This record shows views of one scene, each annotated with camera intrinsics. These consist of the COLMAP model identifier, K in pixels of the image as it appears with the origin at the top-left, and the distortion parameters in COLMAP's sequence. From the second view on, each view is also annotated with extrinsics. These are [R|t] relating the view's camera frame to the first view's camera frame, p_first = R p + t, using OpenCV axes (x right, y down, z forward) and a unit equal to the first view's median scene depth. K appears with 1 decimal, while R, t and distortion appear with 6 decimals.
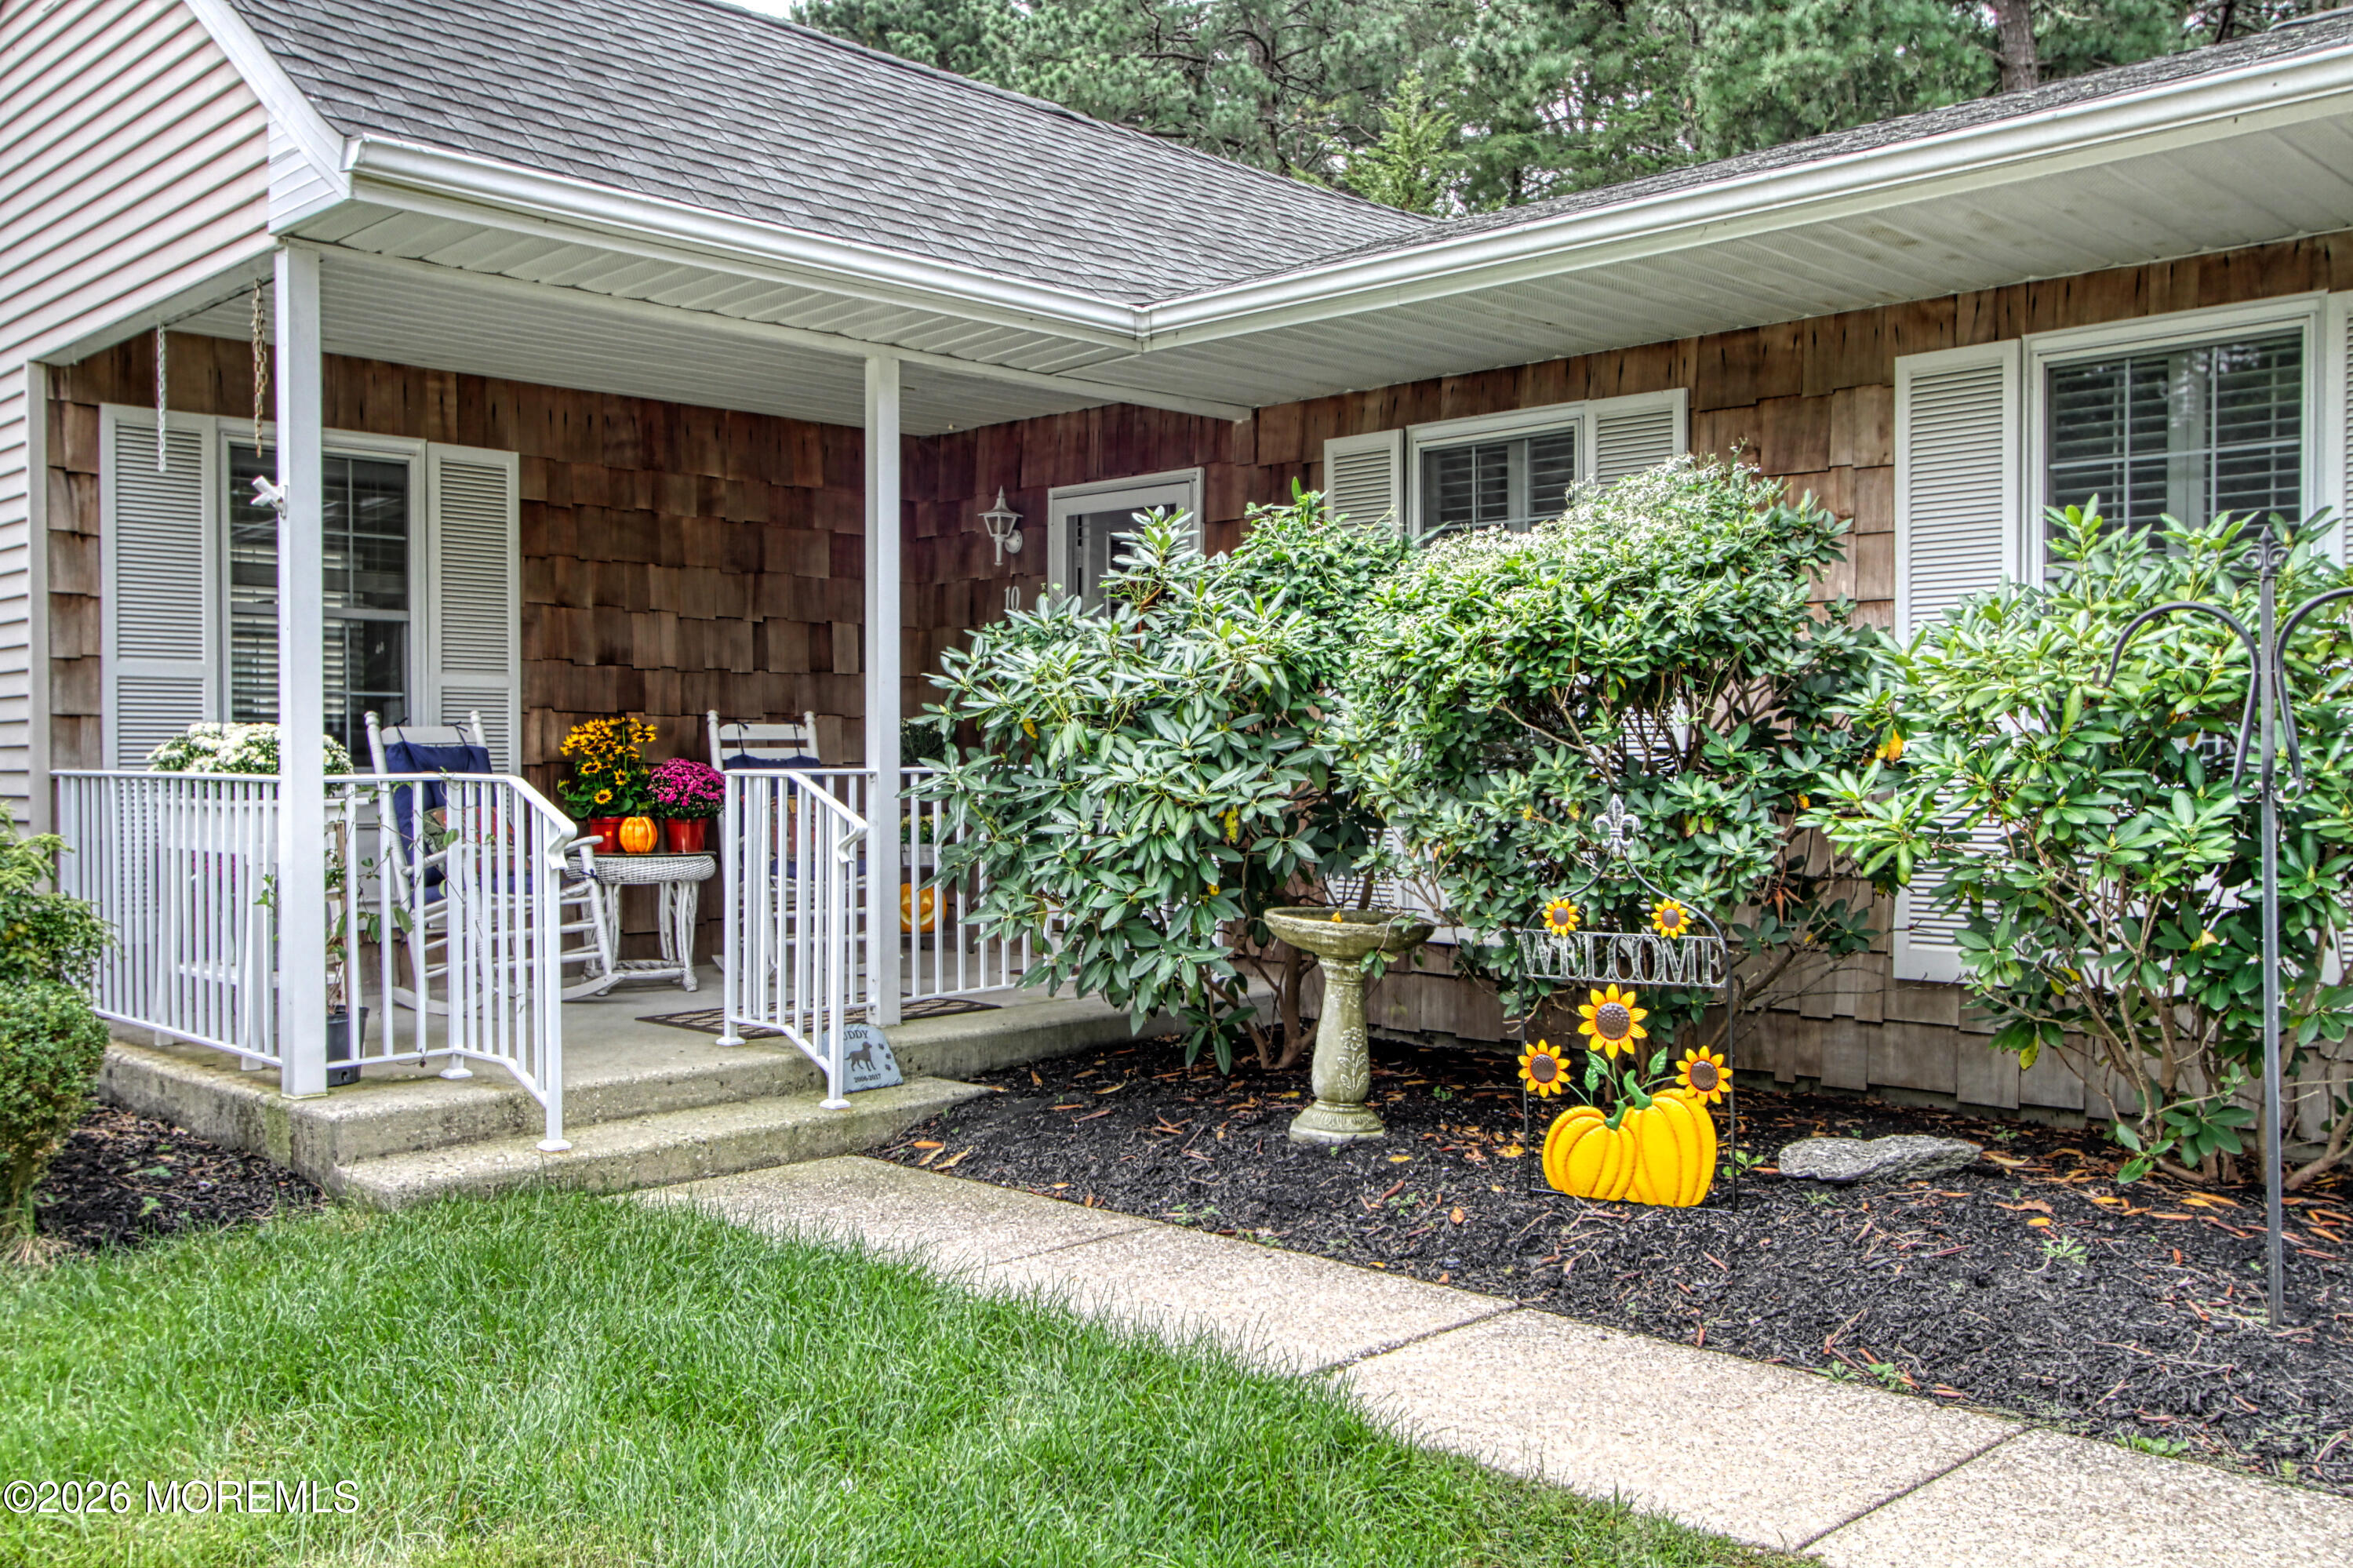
lens RADIAL K [[2062.6, 0, 1175.6], [0, 2062.6, 779.7], [0, 0, 1]] dist [0.001273, 0.006184]
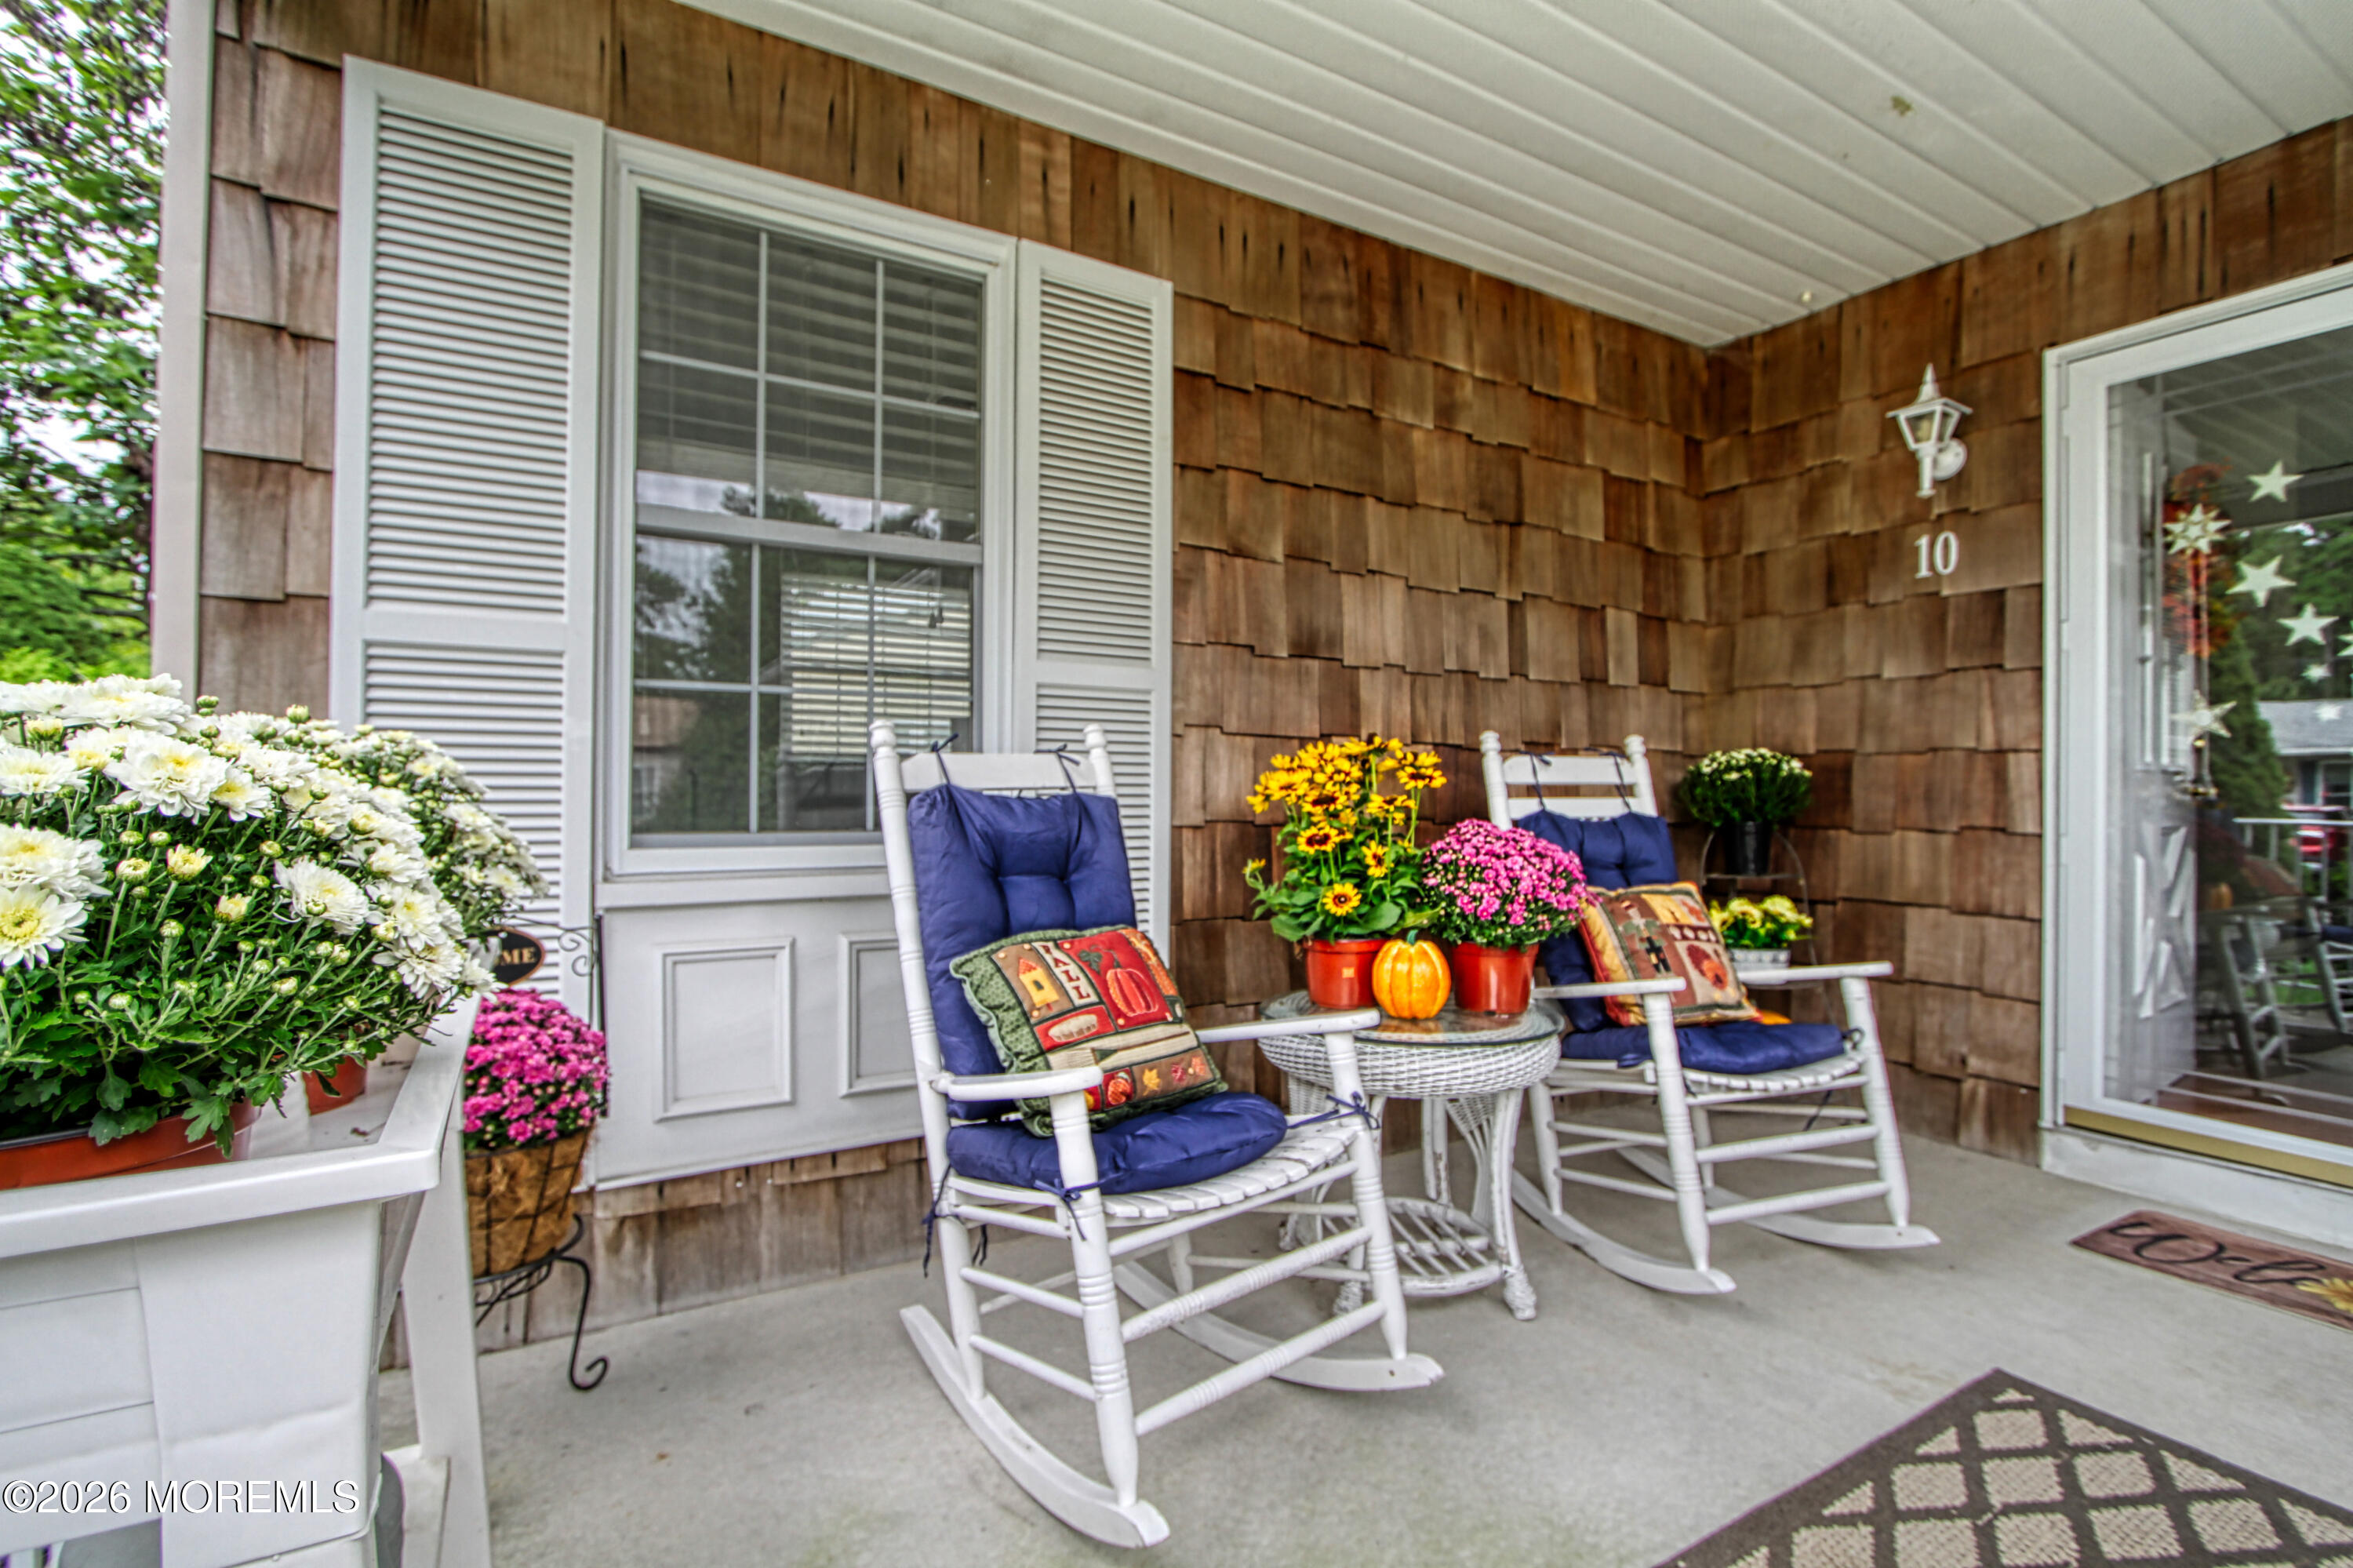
lens RADIAL K [[1182.9, 0, 1184.3], [0, 1182.9, 792.4], [0, 0, 1]] dist [-0.023431, 0.002580]
pose [[0.968283, 0.006739, -0.249765, -0.230560], [-0.009693, 0.999897, -0.010599, -0.012963], [0.249668, 0.012684, 0.968248, 0.680037]]
